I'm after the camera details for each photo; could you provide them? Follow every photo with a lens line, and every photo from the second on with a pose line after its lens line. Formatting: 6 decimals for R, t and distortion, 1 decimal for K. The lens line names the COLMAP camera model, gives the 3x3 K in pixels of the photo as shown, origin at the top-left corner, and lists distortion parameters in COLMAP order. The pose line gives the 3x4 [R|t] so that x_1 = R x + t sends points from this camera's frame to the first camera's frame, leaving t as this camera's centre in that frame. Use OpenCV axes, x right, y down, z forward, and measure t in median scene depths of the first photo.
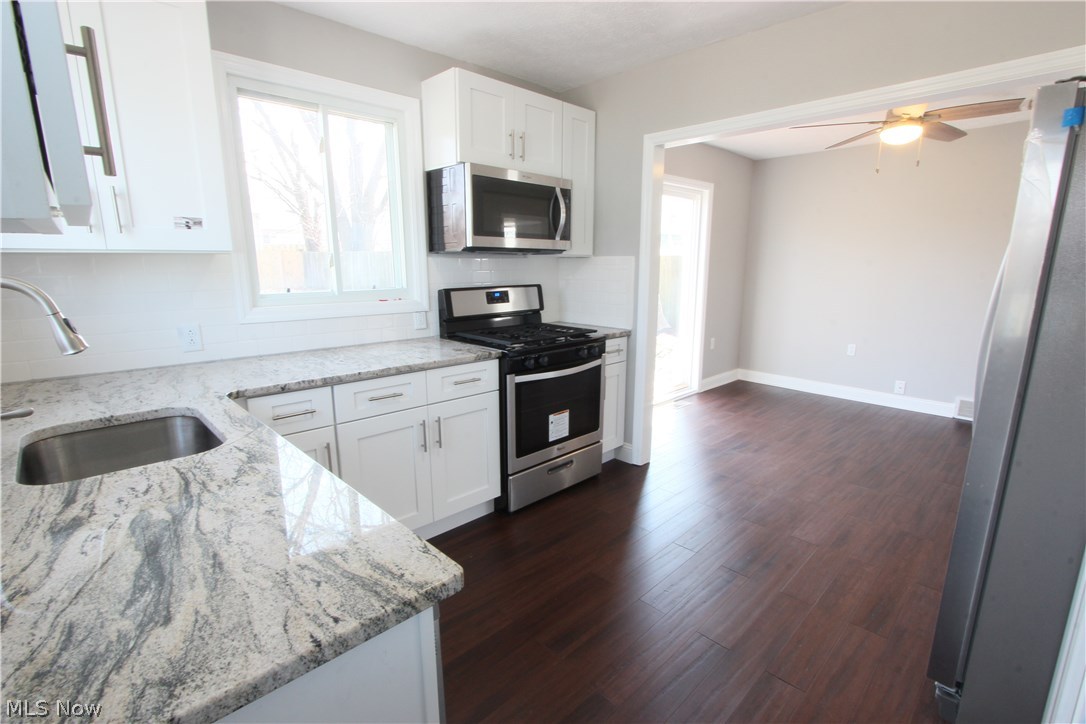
lens RADIAL K [[502.6, 0, 547.7], [0, 502.6, 370.2], [0, 0, 1]] dist [-0.019022, 0.001263]
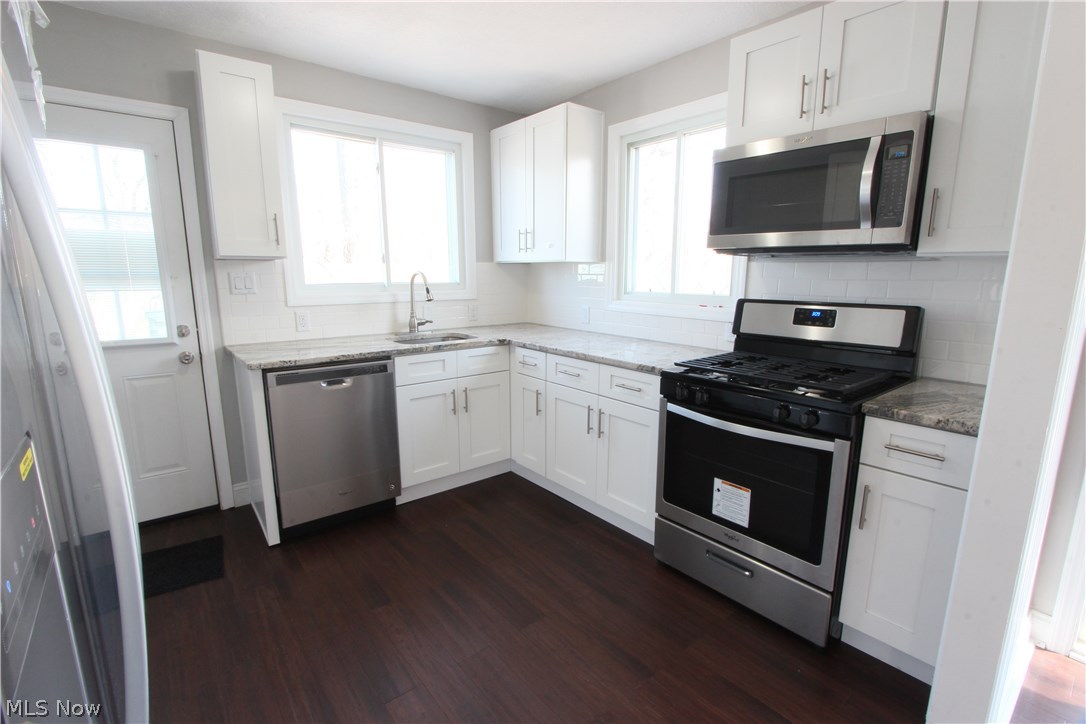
lens RADIAL K [[502.6, 0, 547.7], [0, 502.6, 370.2], [0, 0, 1]] dist [-0.019022, 0.001263]
pose [[-0.084610, 0.192096, -0.977722, 0.696560], [-0.213744, 0.954899, 0.206109, -0.154736], [0.973219, 0.226421, -0.039734, 0.757897]]
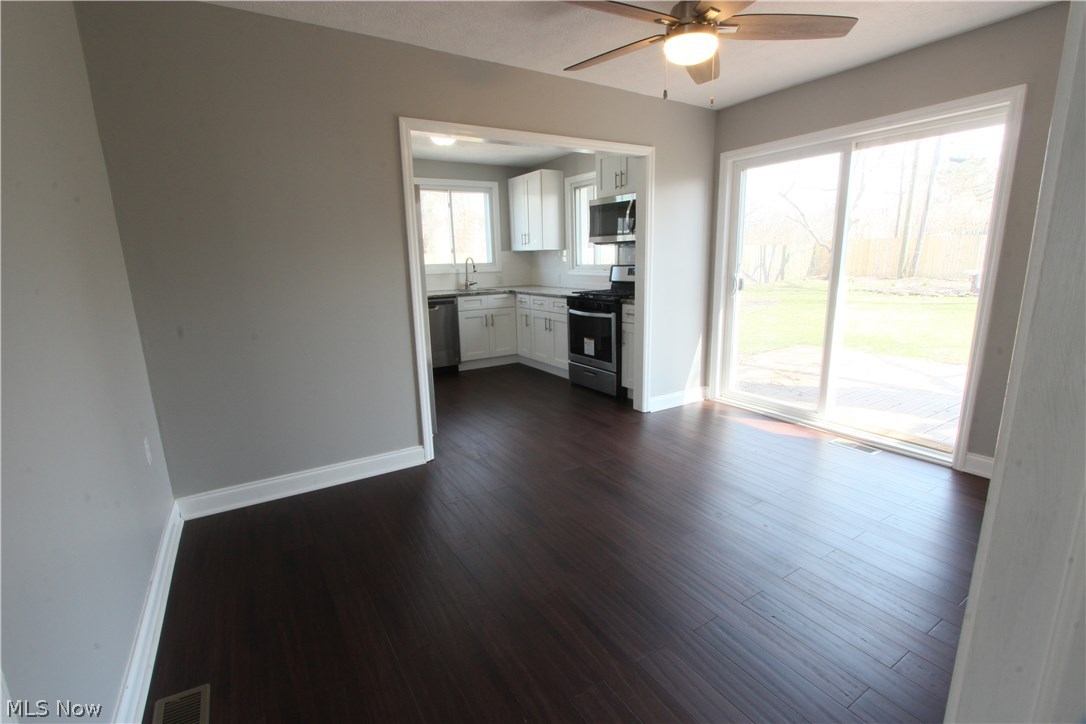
lens RADIAL K [[502.6, 0, 547.7], [0, 502.6, 370.2], [0, 0, 1]] dist [-0.019022, 0.001263]
pose [[-0.209479, 0.217286, -0.953365, 1.729195], [-0.183236, 0.949002, 0.256554, -0.230047], [0.960491, 0.228434, -0.158981, 1.179762]]
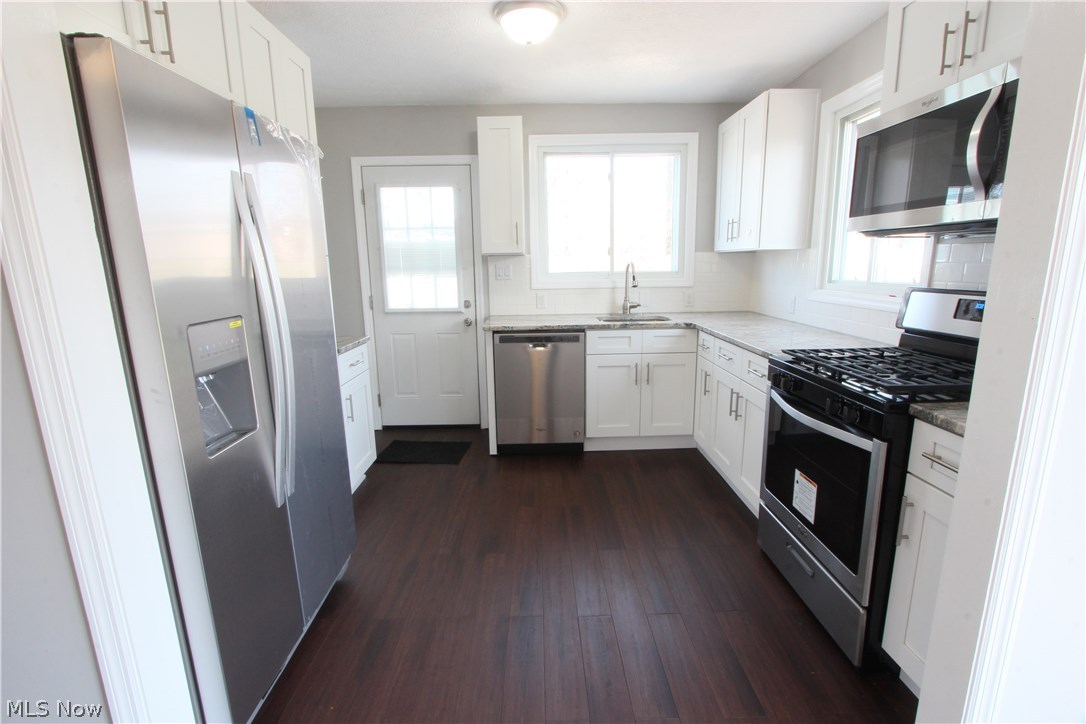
lens RADIAL K [[502.6, 0, 547.7], [0, 502.6, 370.2], [0, 0, 1]] dist [-0.019022, 0.001263]
pose [[-0.681113, 0.162304, -0.713963, 0.717682], [-0.138414, 0.928996, 0.343232, -0.231063], [0.718977, 0.332602, -0.610286, 1.128507]]
